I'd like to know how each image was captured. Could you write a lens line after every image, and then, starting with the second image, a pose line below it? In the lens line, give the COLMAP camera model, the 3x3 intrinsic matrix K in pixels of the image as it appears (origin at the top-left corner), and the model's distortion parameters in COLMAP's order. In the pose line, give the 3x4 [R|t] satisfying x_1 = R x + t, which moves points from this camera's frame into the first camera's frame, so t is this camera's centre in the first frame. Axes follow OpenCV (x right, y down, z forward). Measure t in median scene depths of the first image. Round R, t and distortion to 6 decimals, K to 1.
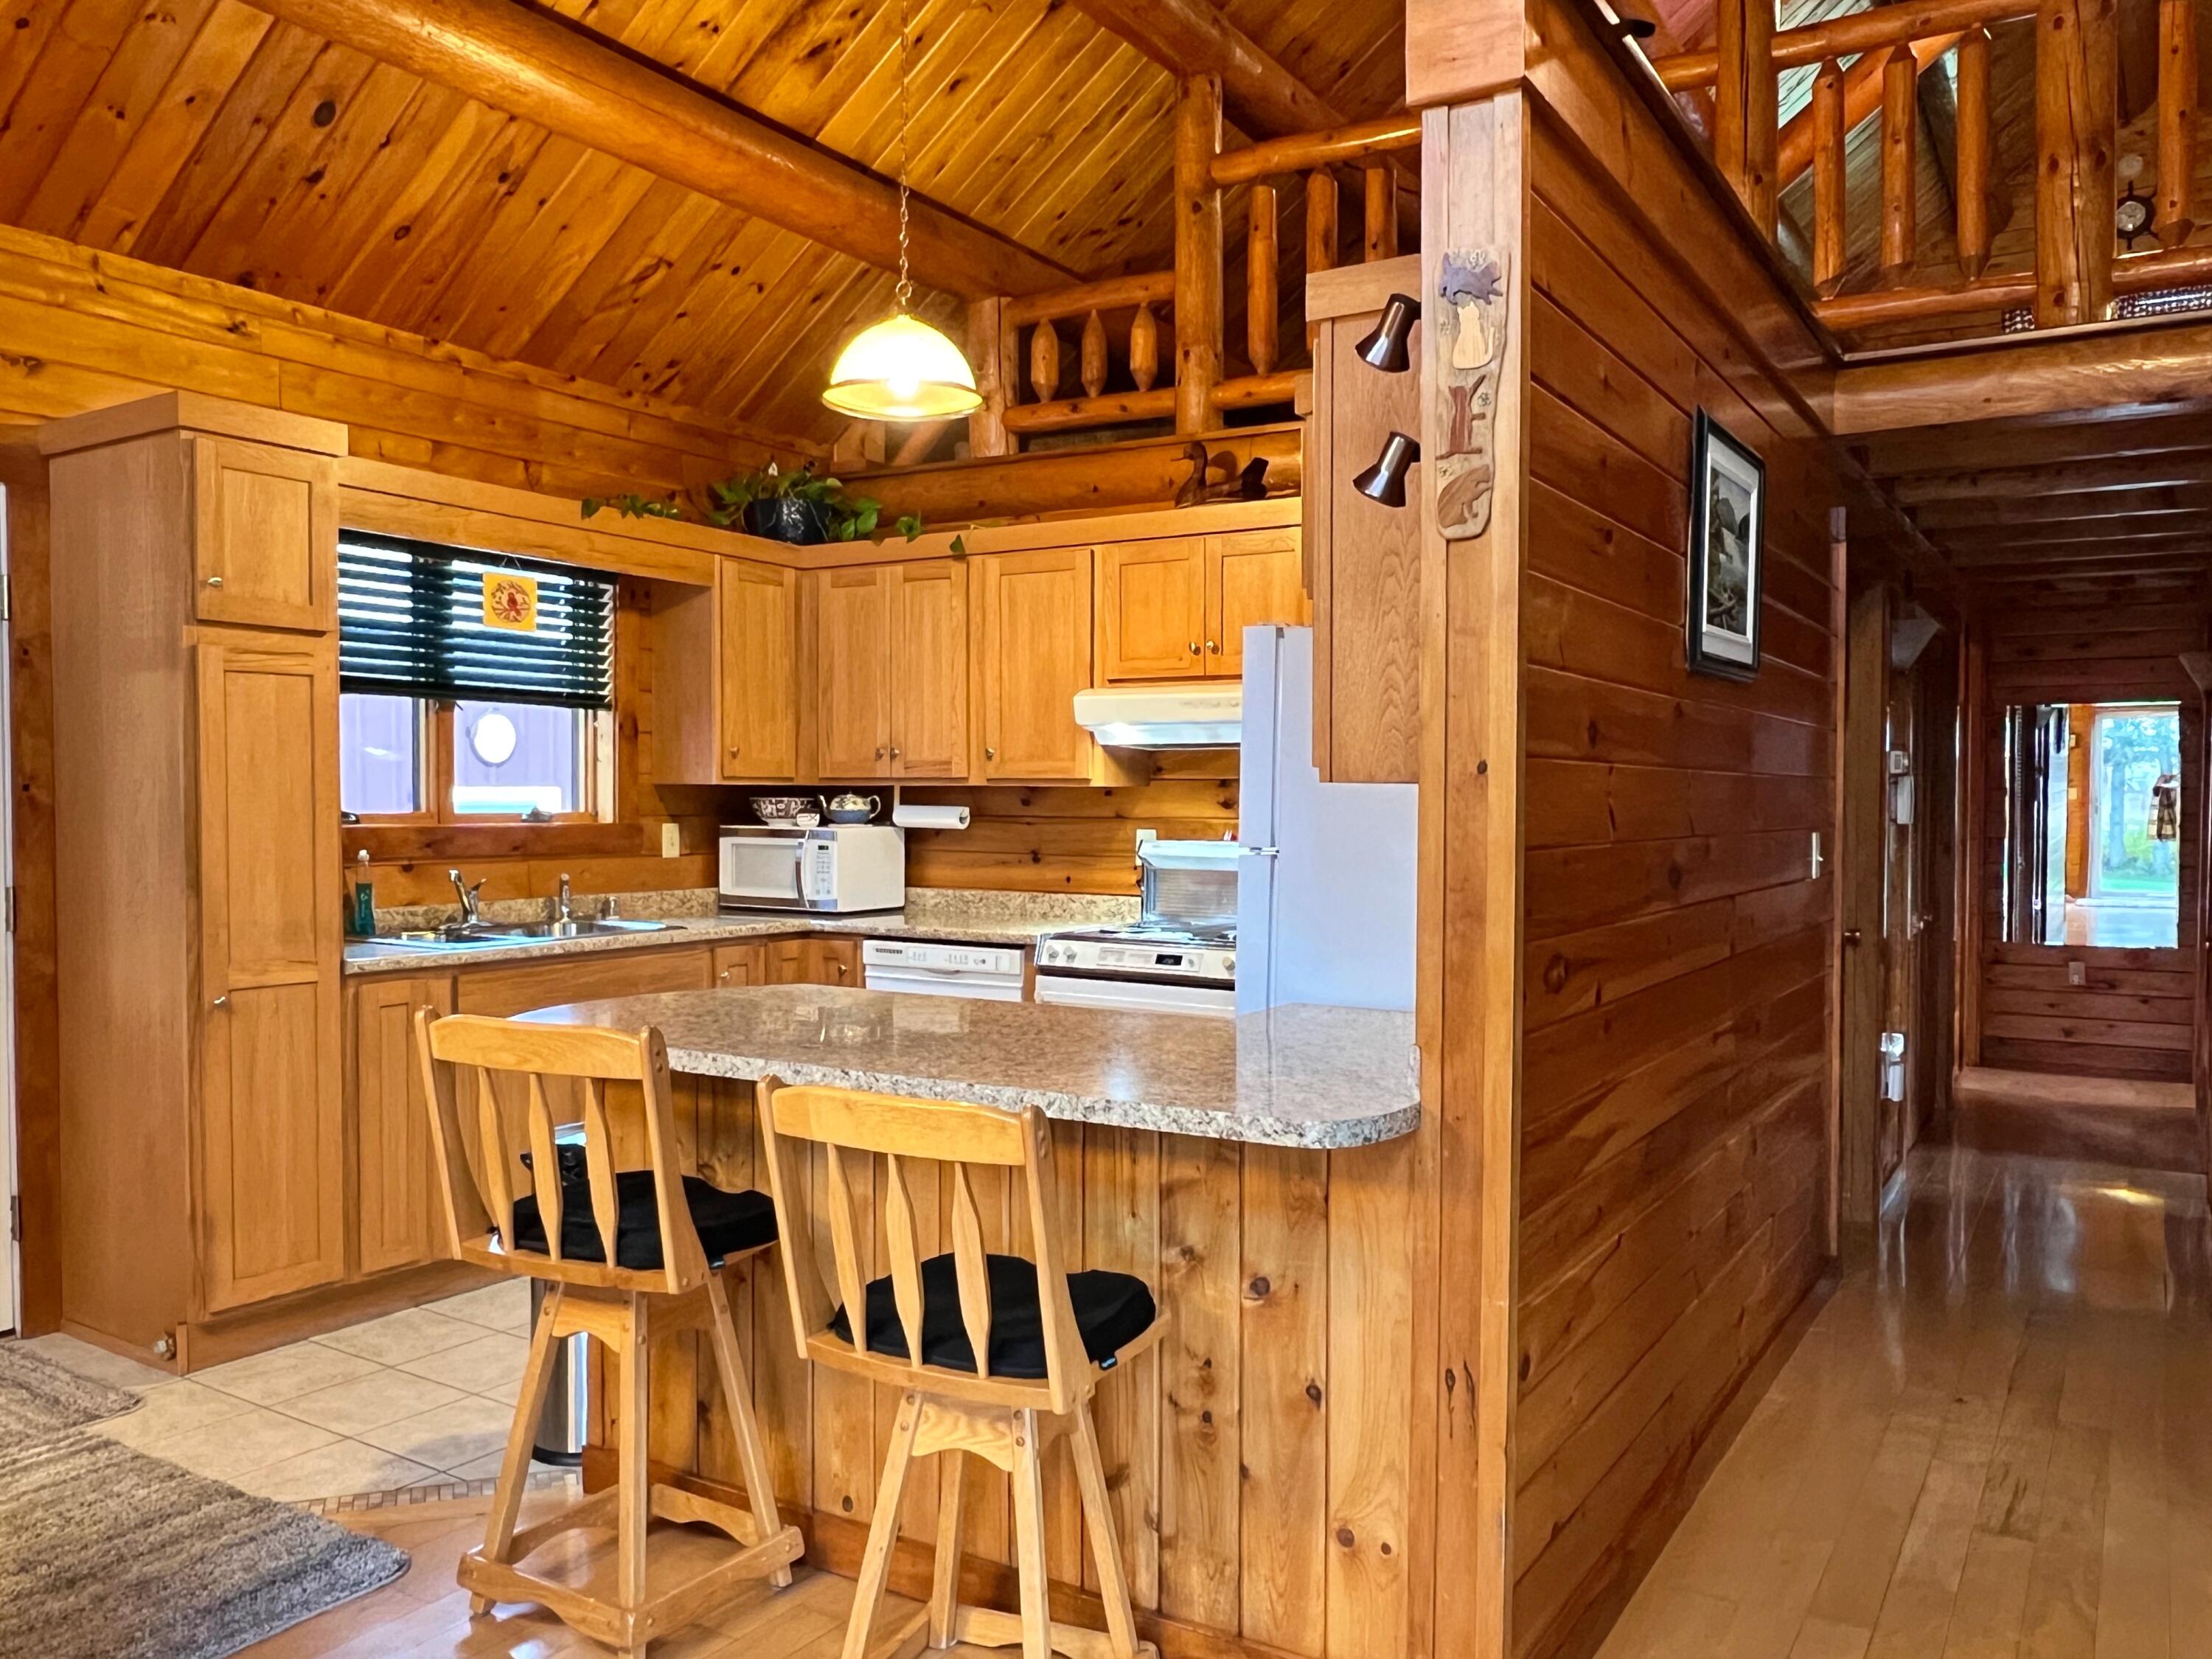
lens RADIAL K [[1709.7, 0, 1118.4], [0, 1709.7, 837.3], [0, 0, 1]] dist [0.007891, -0.010114]
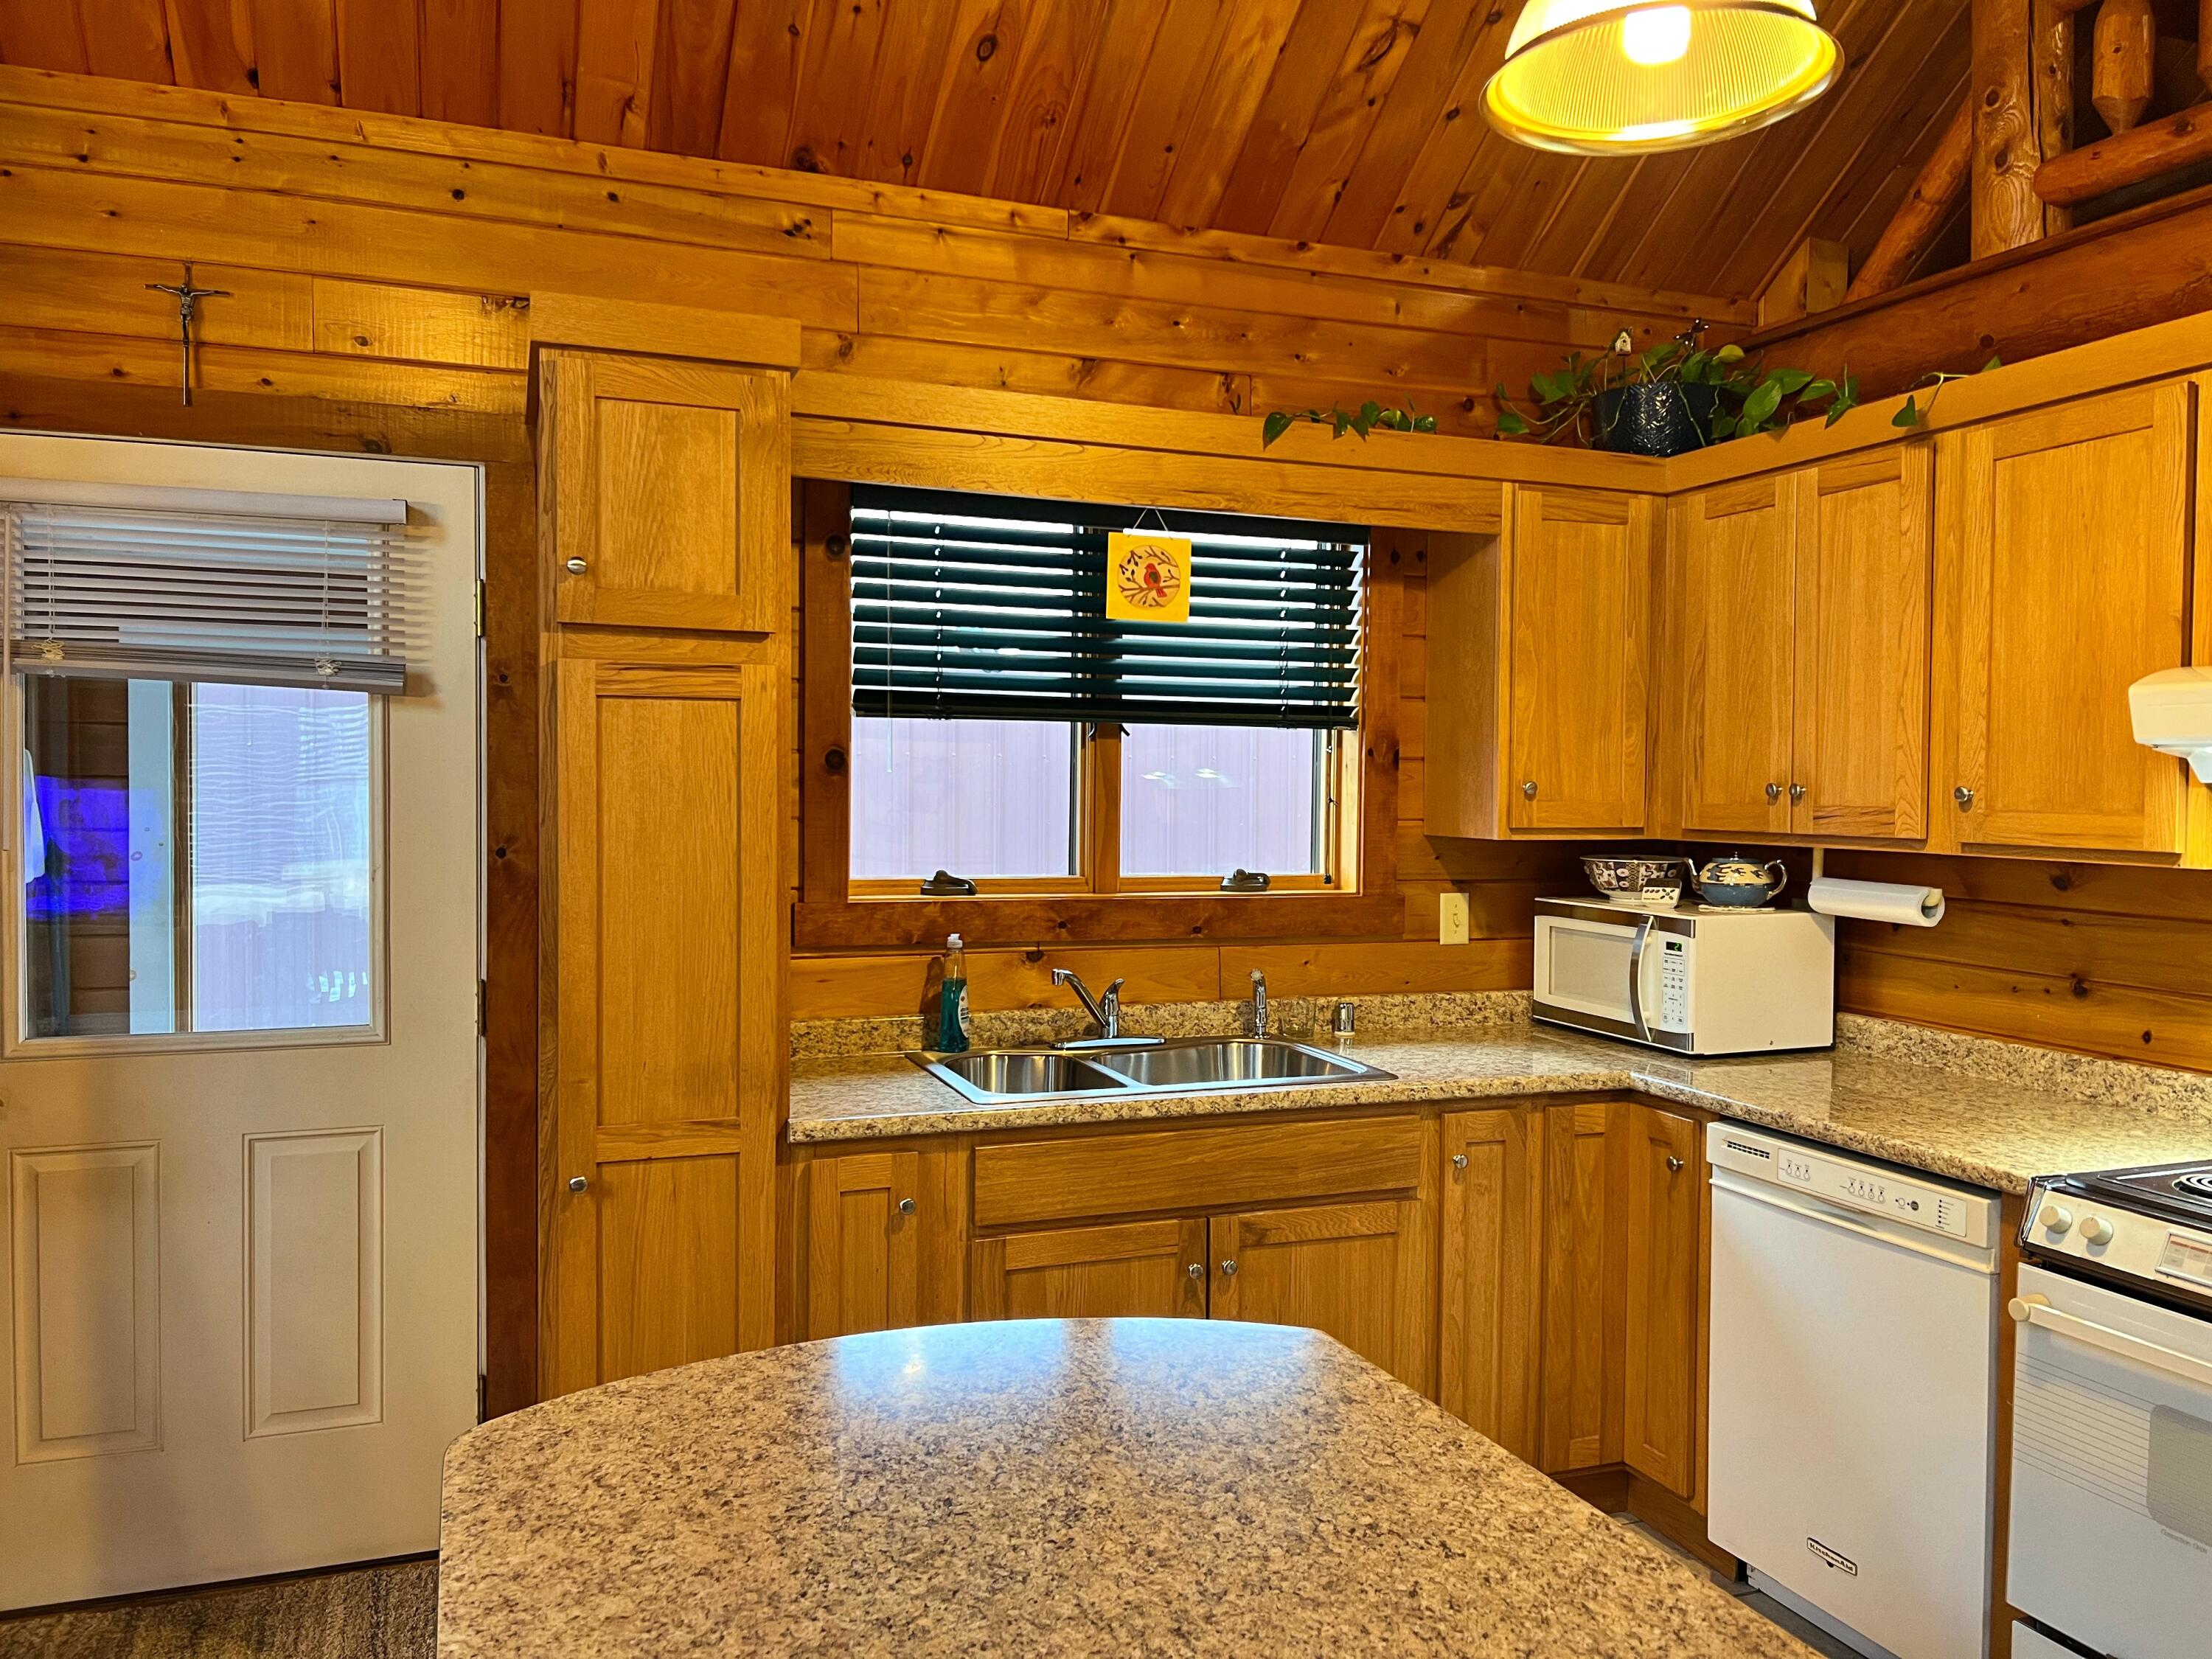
lens RADIAL K [[1678.9, 0, 1108.2], [0, 1678.9, 825.5], [0, 0, 1]] dist [0.064462, -0.075103]
pose [[0.791790, 0.018146, -0.610524, 0.039362], [-0.019864, 0.999795, 0.003955, -0.039432], [0.610471, 0.008996, 0.791988, 0.444101]]
